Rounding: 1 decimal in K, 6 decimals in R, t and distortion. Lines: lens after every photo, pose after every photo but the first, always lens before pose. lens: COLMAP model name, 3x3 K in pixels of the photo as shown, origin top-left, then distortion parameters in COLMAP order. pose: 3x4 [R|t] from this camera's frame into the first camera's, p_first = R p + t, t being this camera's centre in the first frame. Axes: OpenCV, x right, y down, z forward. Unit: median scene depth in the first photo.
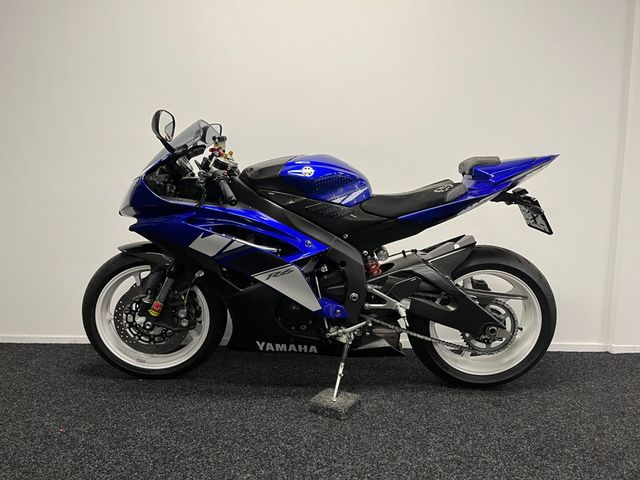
lens RADIAL K [[482.0, 0, 322.6], [0, 482.0, 246.0], [0, 0, 1]] dist [0.087253, -0.109730]
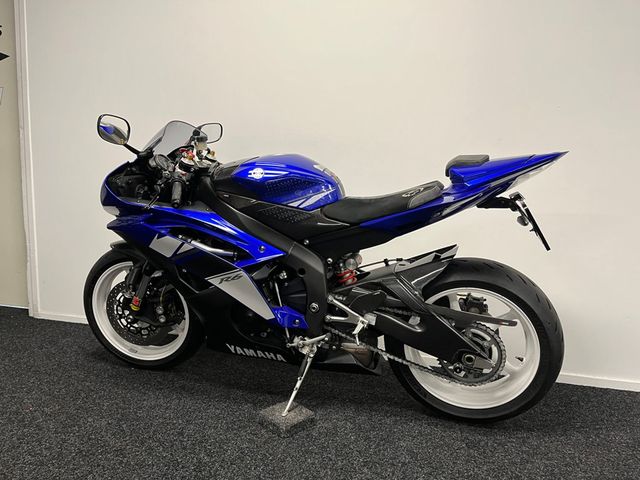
lens RADIAL K [[482.0, 0, 322.6], [0, 482.0, 246.0], [0, 0, 1]] dist [0.087253, -0.109730]
pose [[0.959277, 0.042767, -0.279211, 0.333084], [-0.036572, 0.998956, 0.027360, -0.038691], [0.280089, -0.016035, 0.959840, 0.110180]]
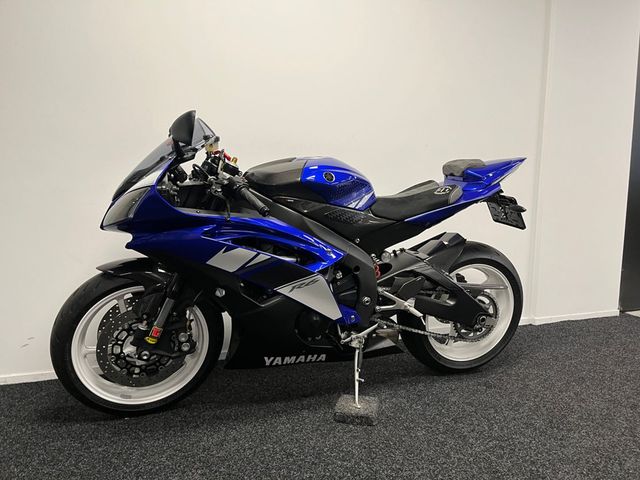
lens RADIAL K [[482.0, 0, 322.6], [0, 482.0, 246.0], [0, 0, 1]] dist [0.087253, -0.109730]
pose [[0.948617, -0.057598, 0.311142, -0.321635], [0.048466, 0.998139, 0.037009, -0.048580], [-0.312694, -0.020027, 0.949643, 0.082240]]
